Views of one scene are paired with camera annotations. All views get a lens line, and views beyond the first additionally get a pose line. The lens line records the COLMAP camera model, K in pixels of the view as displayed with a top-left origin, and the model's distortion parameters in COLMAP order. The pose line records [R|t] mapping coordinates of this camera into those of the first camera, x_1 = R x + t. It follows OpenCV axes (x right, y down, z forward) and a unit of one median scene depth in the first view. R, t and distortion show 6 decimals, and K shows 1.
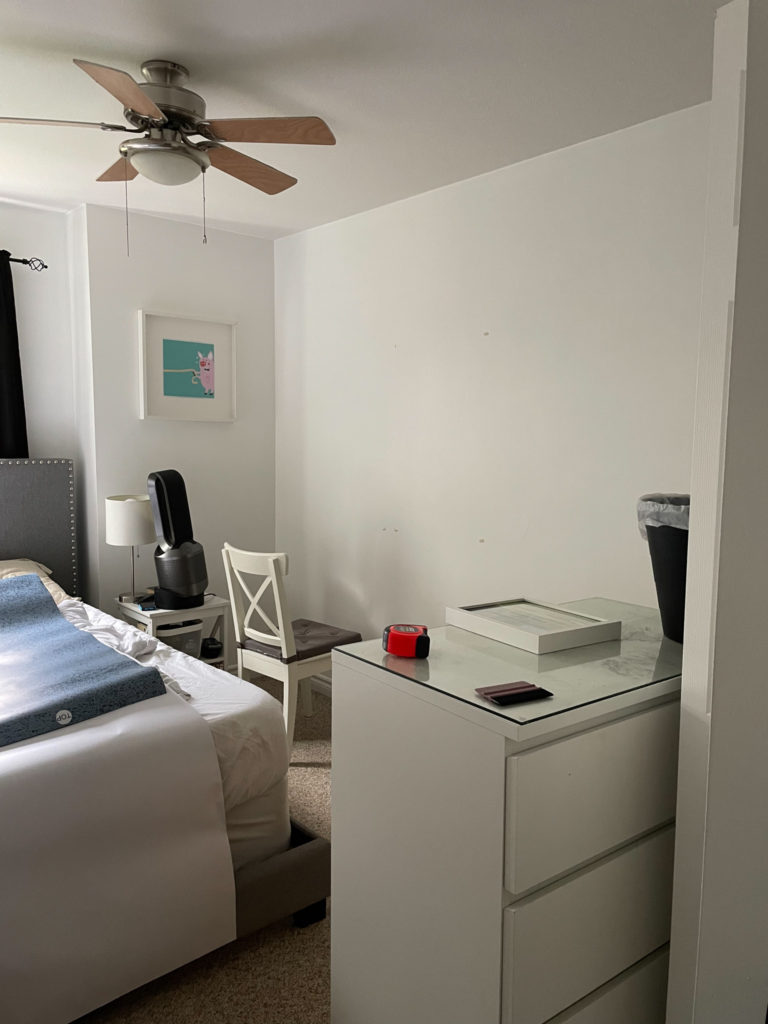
lens RADIAL K [[766.1, 0, 384.0], [0, 766.1, 512.0], [0, 0, 1]] dist [0.130144, -0.171236]
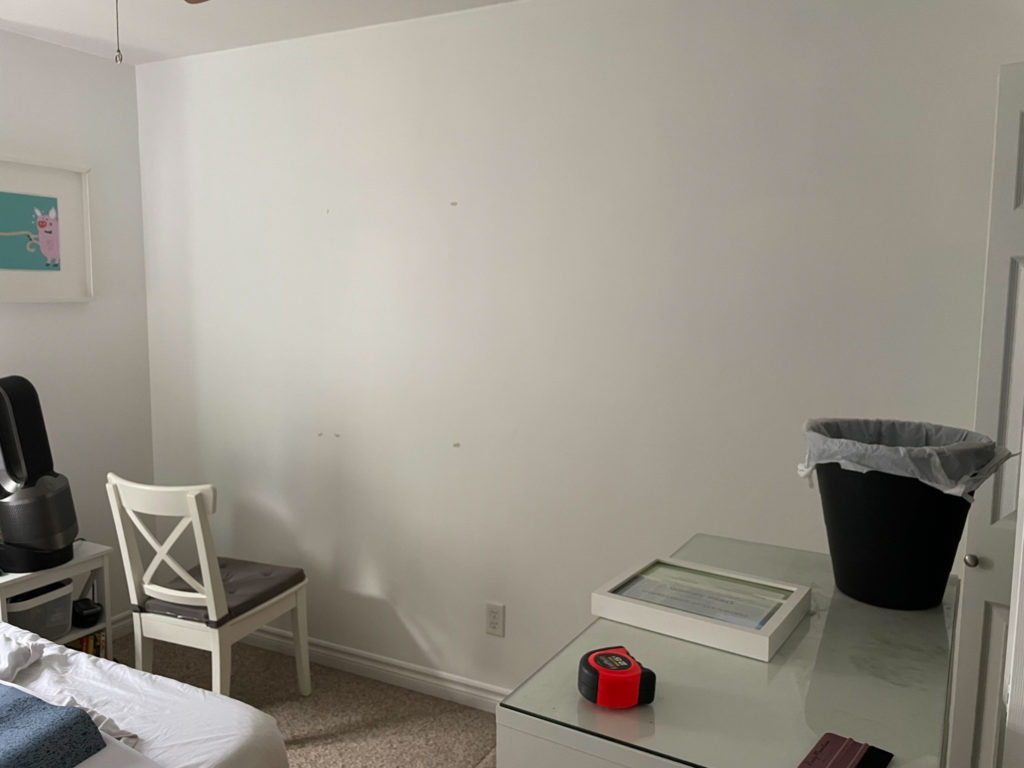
lens RADIAL K [[766.1, 0, 512.0], [0, 766.1, 384.0], [0, 0, 1]] dist [0.130144, -0.171236]
pose [[0.925417, -0.049932, 0.375645, -0.129104], [0.042848, 0.998711, 0.027192, -0.049503], [-0.376519, -0.009069, 0.926365, 0.171595]]
